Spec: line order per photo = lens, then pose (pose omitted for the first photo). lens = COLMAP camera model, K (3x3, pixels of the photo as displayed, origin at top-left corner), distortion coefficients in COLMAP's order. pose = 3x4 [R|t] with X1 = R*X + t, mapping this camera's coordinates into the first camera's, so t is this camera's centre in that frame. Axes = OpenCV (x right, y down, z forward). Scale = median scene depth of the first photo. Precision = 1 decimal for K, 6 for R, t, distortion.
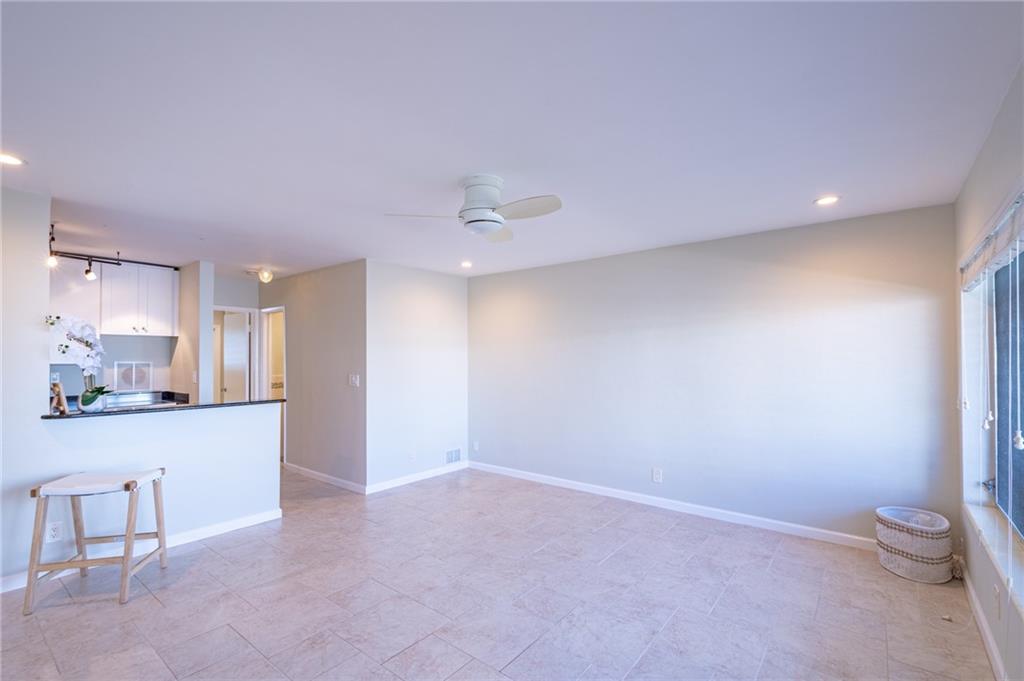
lens RADIAL K [[454.5, 0, 512.9], [0, 454.5, 351.5], [0, 0, 1]] dist [0.015231, -0.000562]
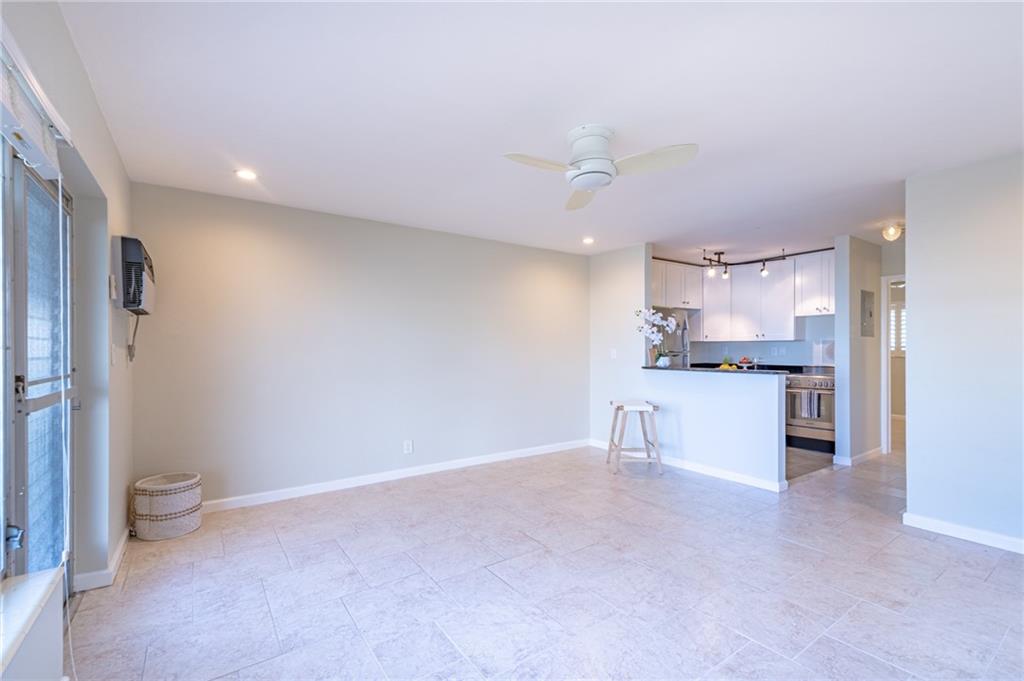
lens RADIAL K [[454.5, 0, 512.9], [0, 454.5, 351.5], [0, 0, 1]] dist [0.015231, -0.000562]
pose [[-0.286139, 0.007507, -0.958159, 0.548387], [0.015954, 0.999868, 0.003069, 0.044912], [0.958055, -0.014409, -0.286221, 0.683811]]
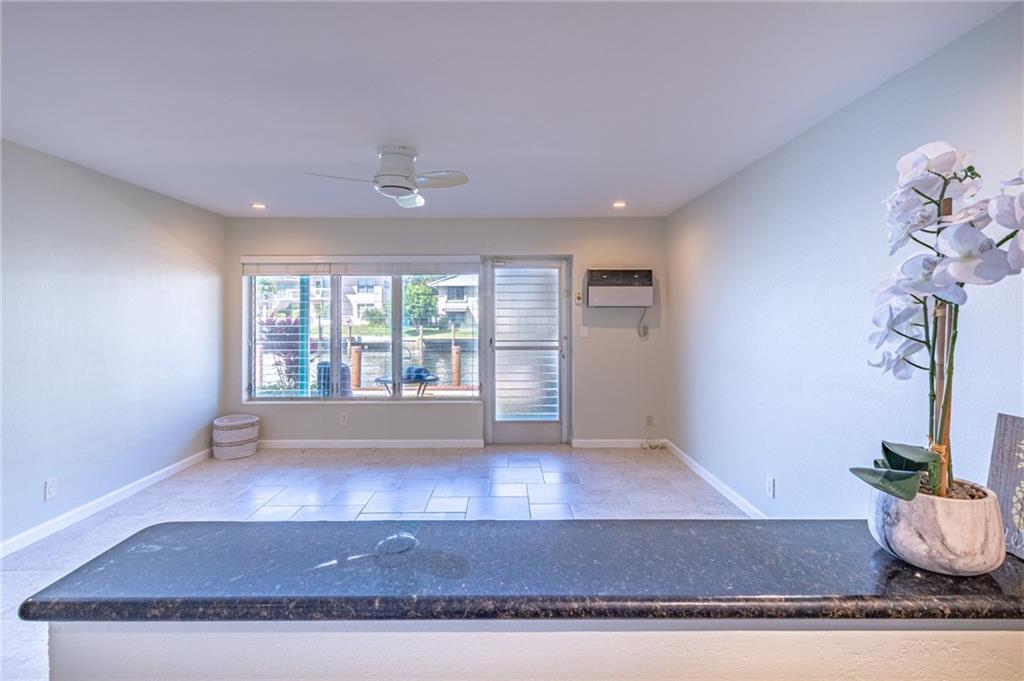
lens RADIAL K [[501.6, 0, 504.9], [0, 501.6, 308.2], [0, 0, 1]] dist [0.003544, 0.000138]
pose [[-0.621470, 0.012219, 0.783343, -0.698507], [-0.007495, 0.999740, -0.021541, 0.013168], [-0.783402, -0.019258, -0.621216, 0.938950]]
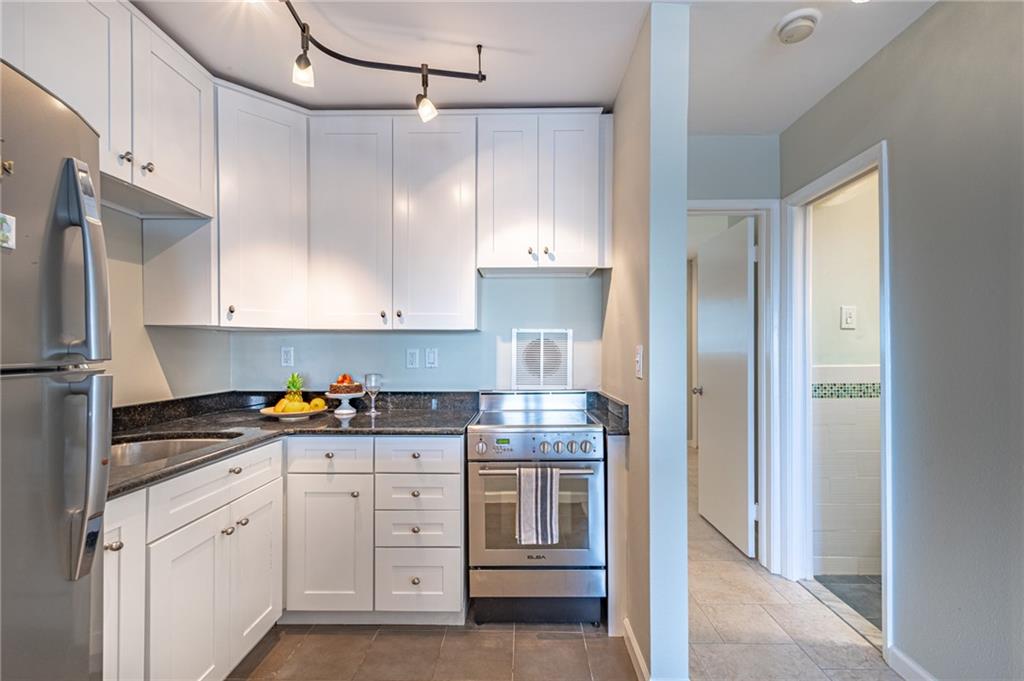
lens RADIAL K [[454.5, 0, 512.9], [0, 454.5, 351.5], [0, 0, 1]] dist [0.015231, -0.000562]
pose [[0.603872, 0.000293, -0.797081, -0.544222], [0.009827, 0.999921, 0.007813, 0.051017], [0.797021, -0.012551, 0.603821, 0.814174]]
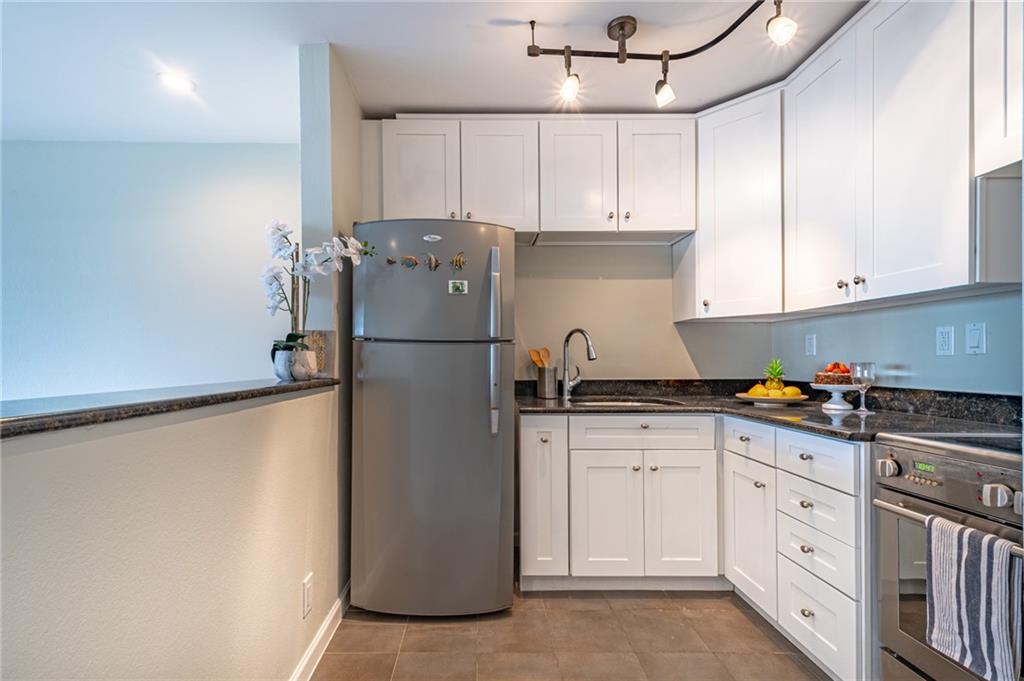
lens RADIAL K [[465.2, 0, 479.3], [0, 465.2, 363.2], [0, 0, 1]] dist [0.010486, -0.000032]
pose [[-0.784287, 0.003043, -0.620391, -0.527781], [0.007212, 0.999965, -0.004212, 0.081449], [0.620356, -0.007777, -0.784282, 1.135393]]
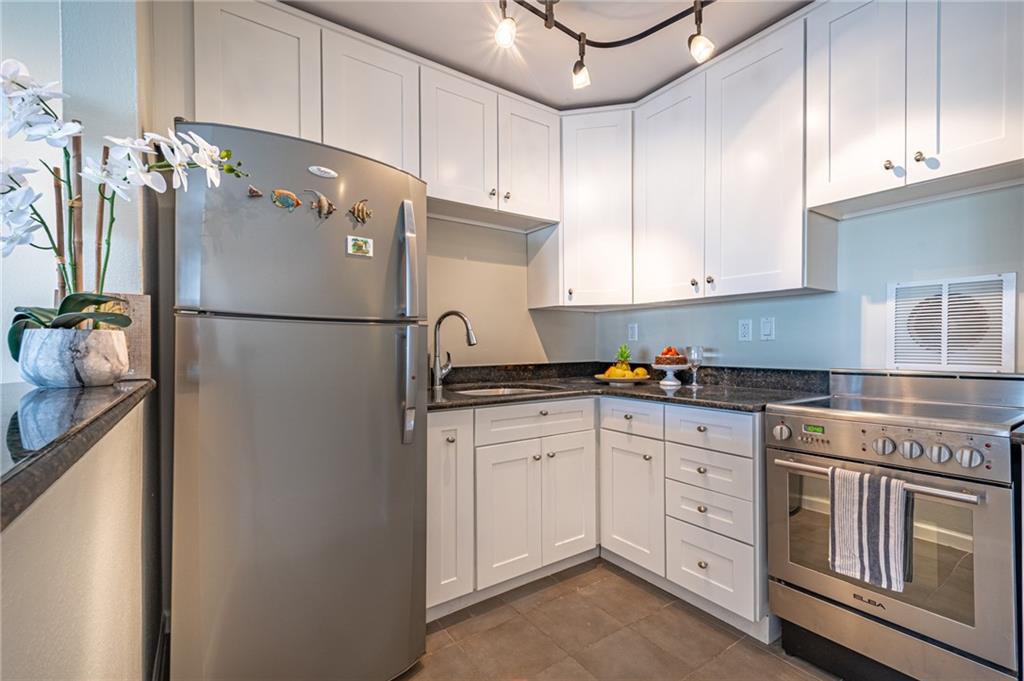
lens RADIAL K [[449.8, 0, 510.0], [0, 449.8, 348.0], [0, 0, 1]] dist [0.011498, -0.000725]
pose [[-0.294266, 0.005857, -0.955706, -0.517152], [0.015740, 0.999875, 0.001281, 0.079004], [0.955594, -0.014666, -0.294321, 0.961219]]
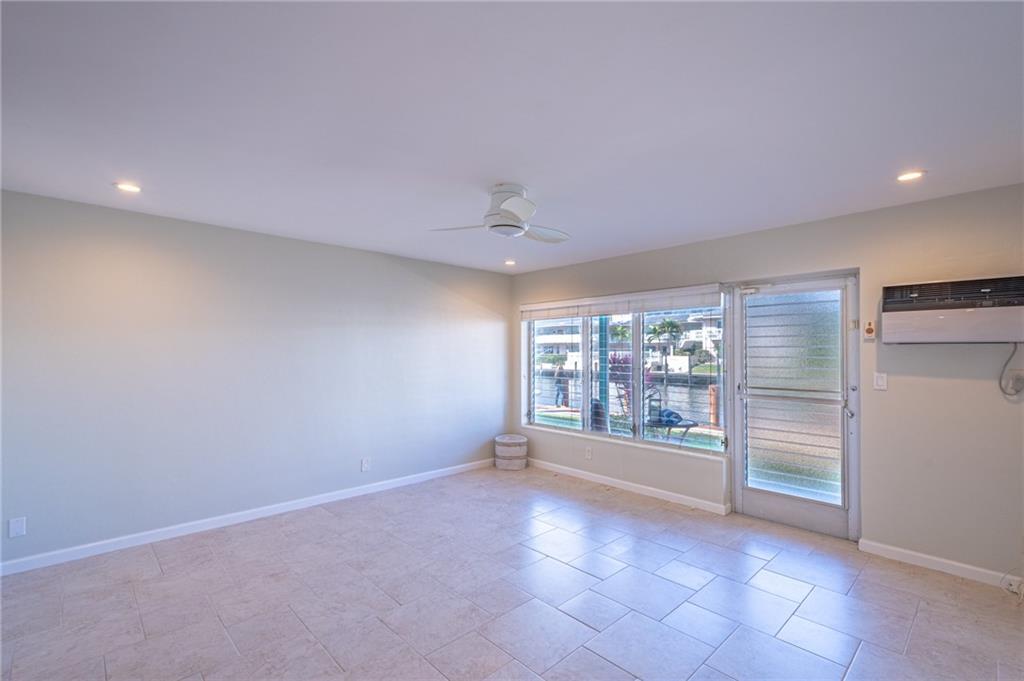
lens RADIAL K [[454.5, 0, 512.9], [0, 454.5, 351.5], [0, 0, 1]] dist [0.015231, -0.000562]
pose [[0.144882, 0.005189, 0.989435, -0.680255], [-0.015934, 0.999869, -0.002911, 0.006461], [-0.989321, -0.015344, 0.144946, 0.510089]]
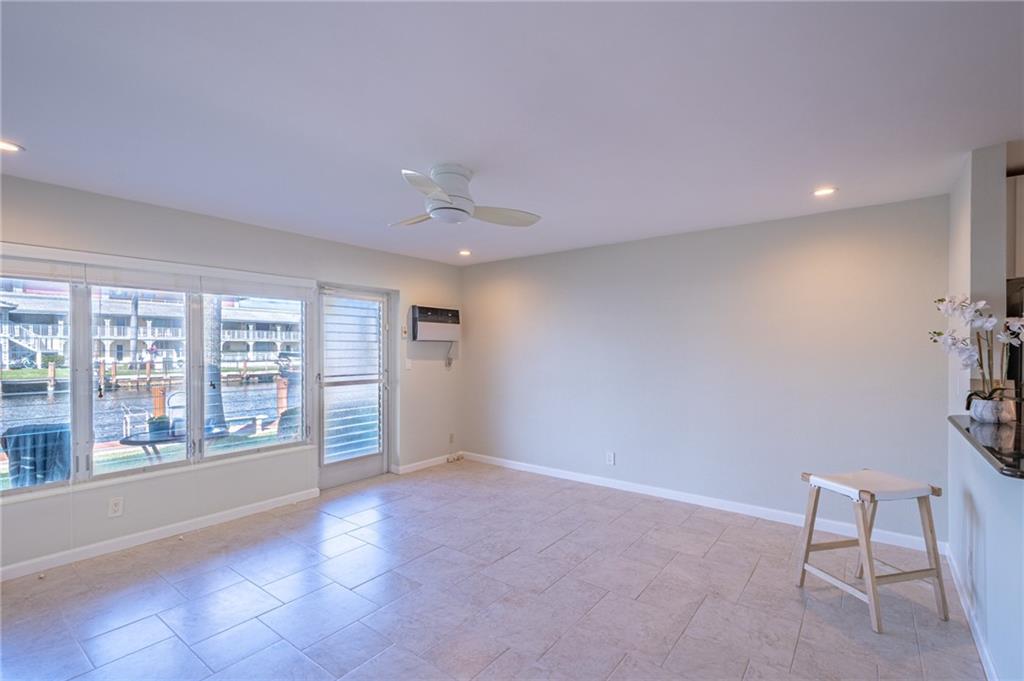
lens RADIAL K [[465.8, 0, 509.1], [0, 465.8, 352.1], [0, 0, 1]] dist [0.013603, -0.000830]
pose [[-0.999941, 0.000362, -0.010830, -0.112411], [0.000417, 0.999987, -0.005037, 0.018120], [0.010828, -0.005041, -0.999929, 1.237068]]
